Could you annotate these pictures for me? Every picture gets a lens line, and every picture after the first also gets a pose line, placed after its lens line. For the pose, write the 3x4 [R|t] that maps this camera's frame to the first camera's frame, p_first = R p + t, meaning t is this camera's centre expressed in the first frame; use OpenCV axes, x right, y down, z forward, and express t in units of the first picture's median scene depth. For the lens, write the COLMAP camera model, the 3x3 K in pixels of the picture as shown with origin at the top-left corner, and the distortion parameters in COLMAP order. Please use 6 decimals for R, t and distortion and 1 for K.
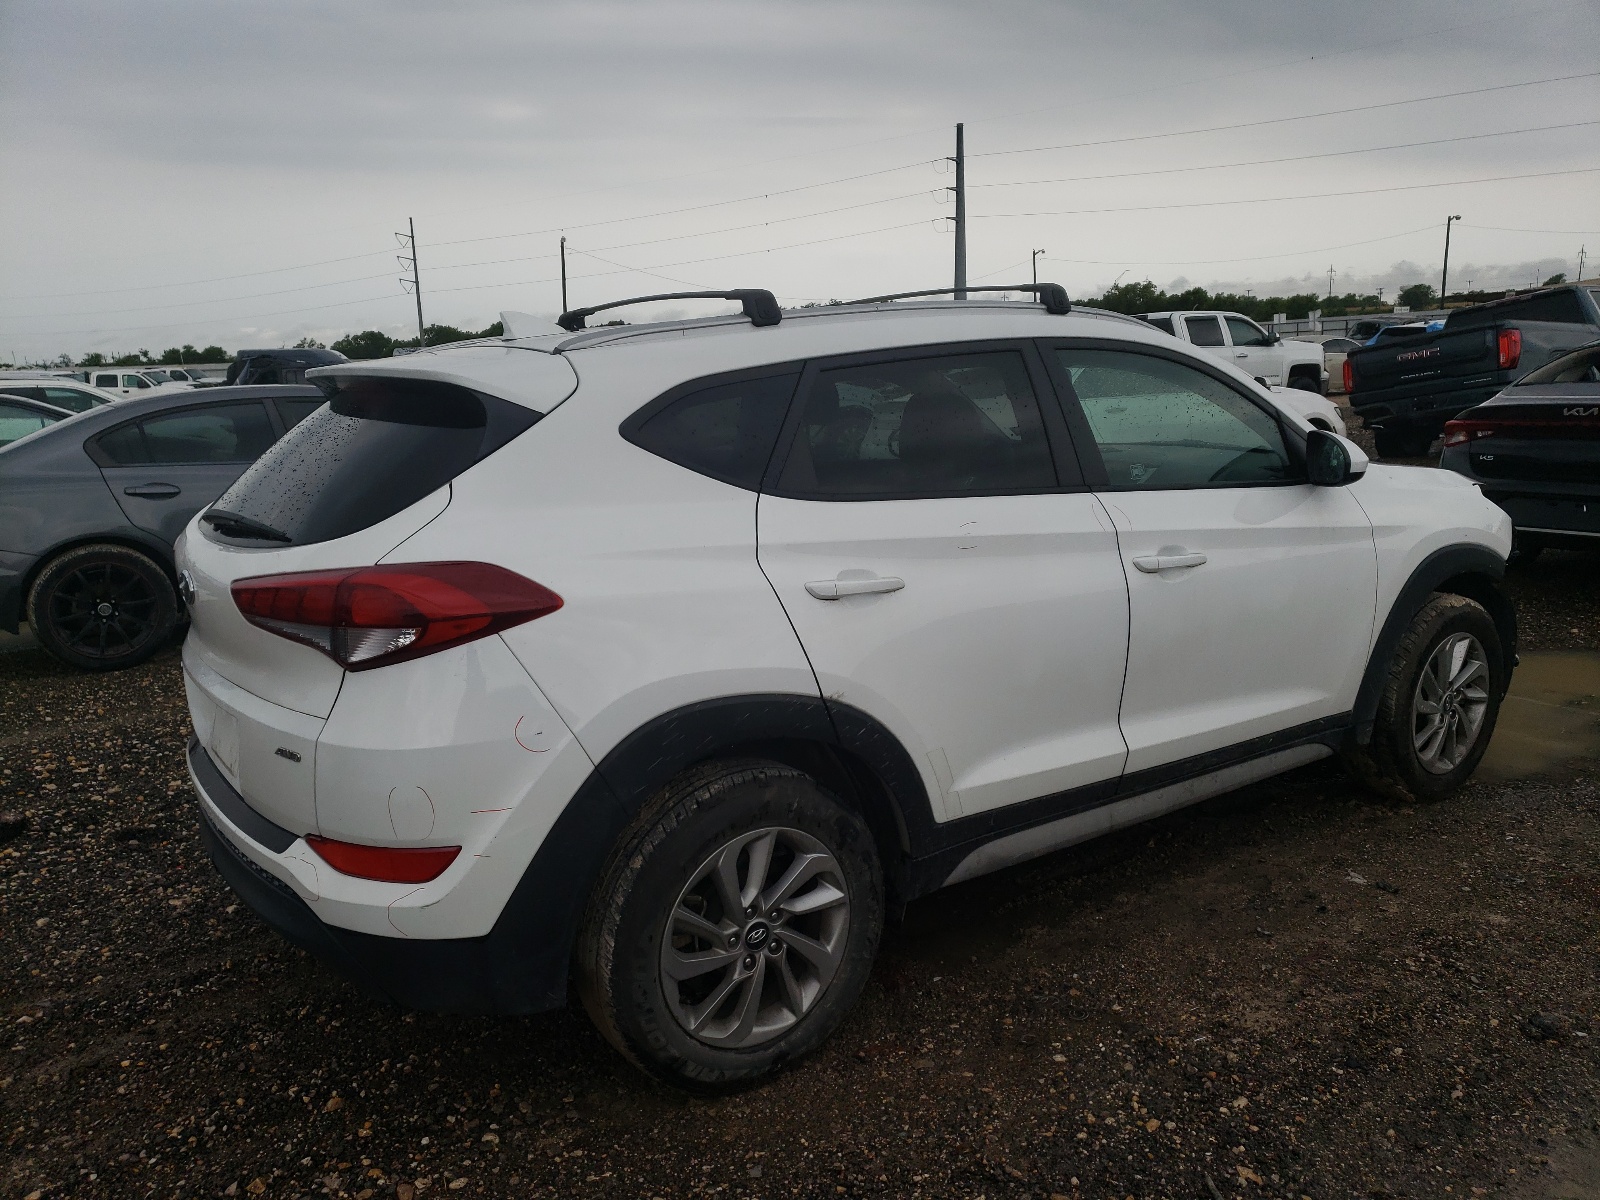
lens RADIAL K [[1214.9, 0, 793.5], [0, 1214.9, 604.5], [0, 0, 1]] dist [0.061025, 0.002886]
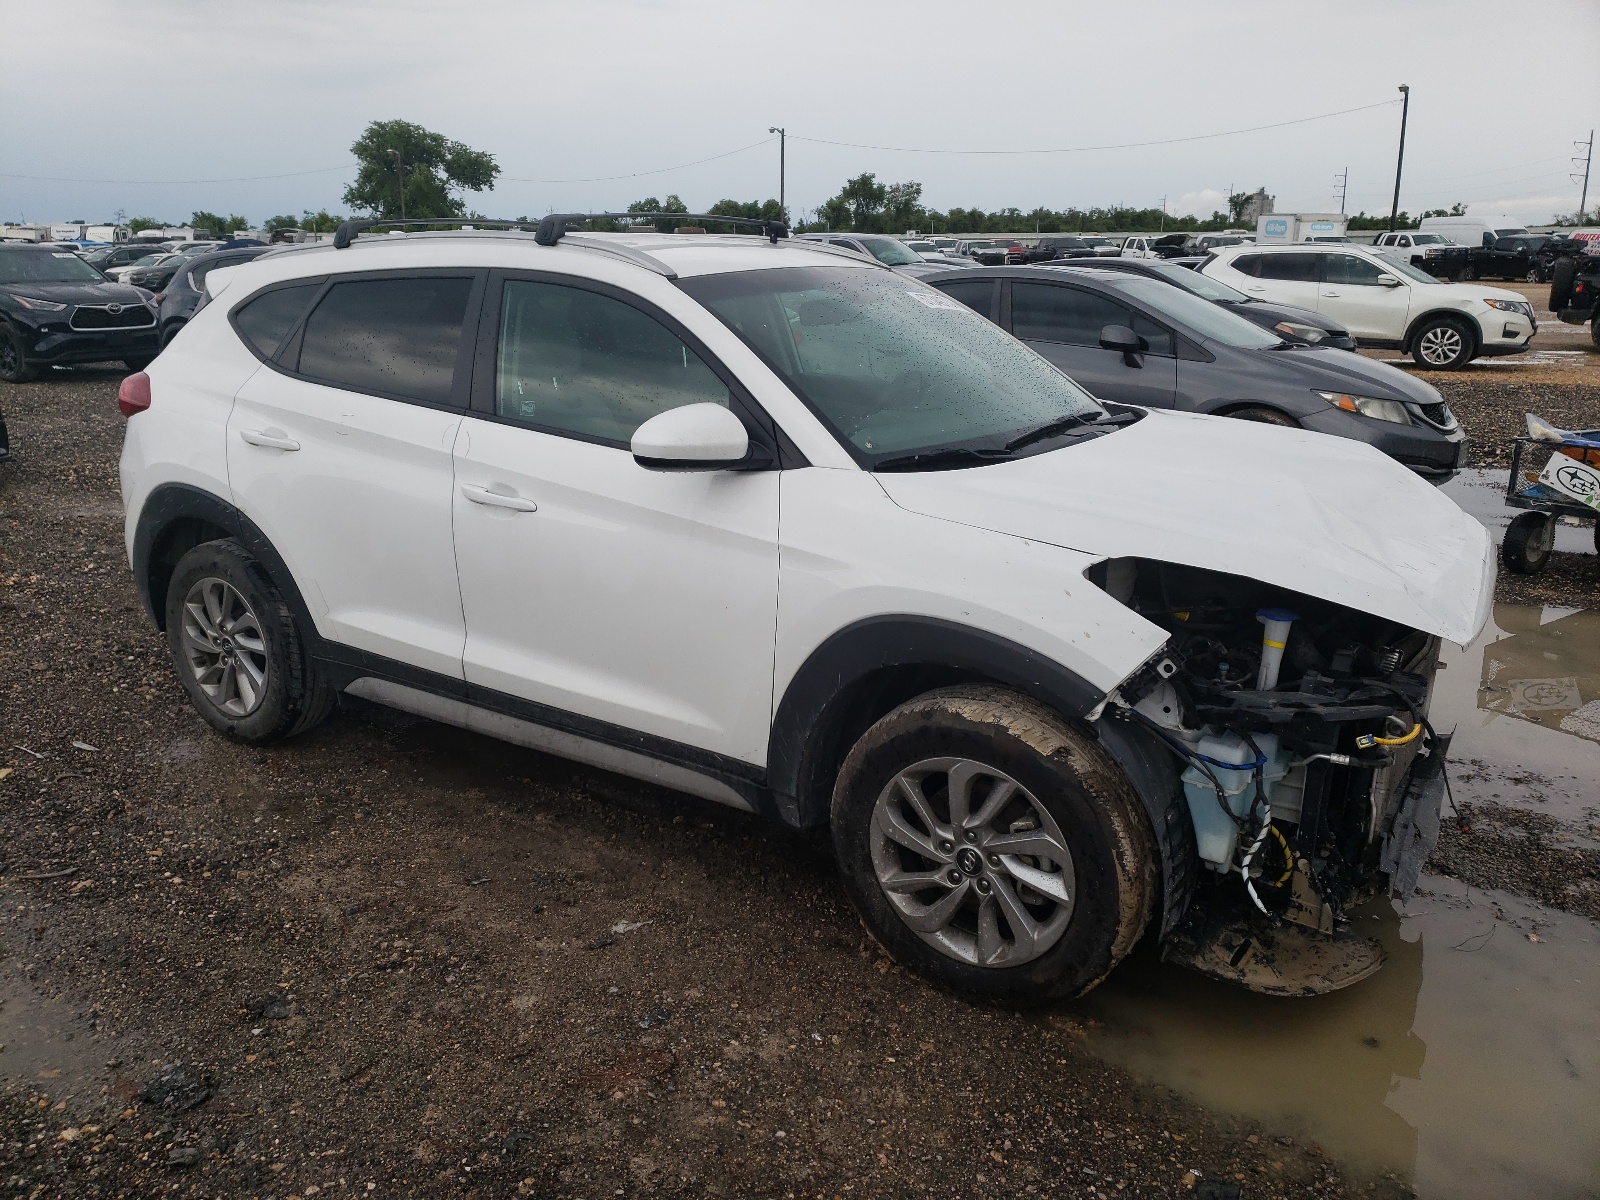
lens RADIAL K [[1214.9, 0, 795.4], [0, 1214.9, 605.3], [0, 0, 1]] dist [0.061025, 0.002886]
pose [[0.368188, 0.292819, -0.882437, 1.293194], [-0.183195, 0.953352, 0.239914, -0.232754], [0.911524, 0.073325, 0.404656, 0.821727]]
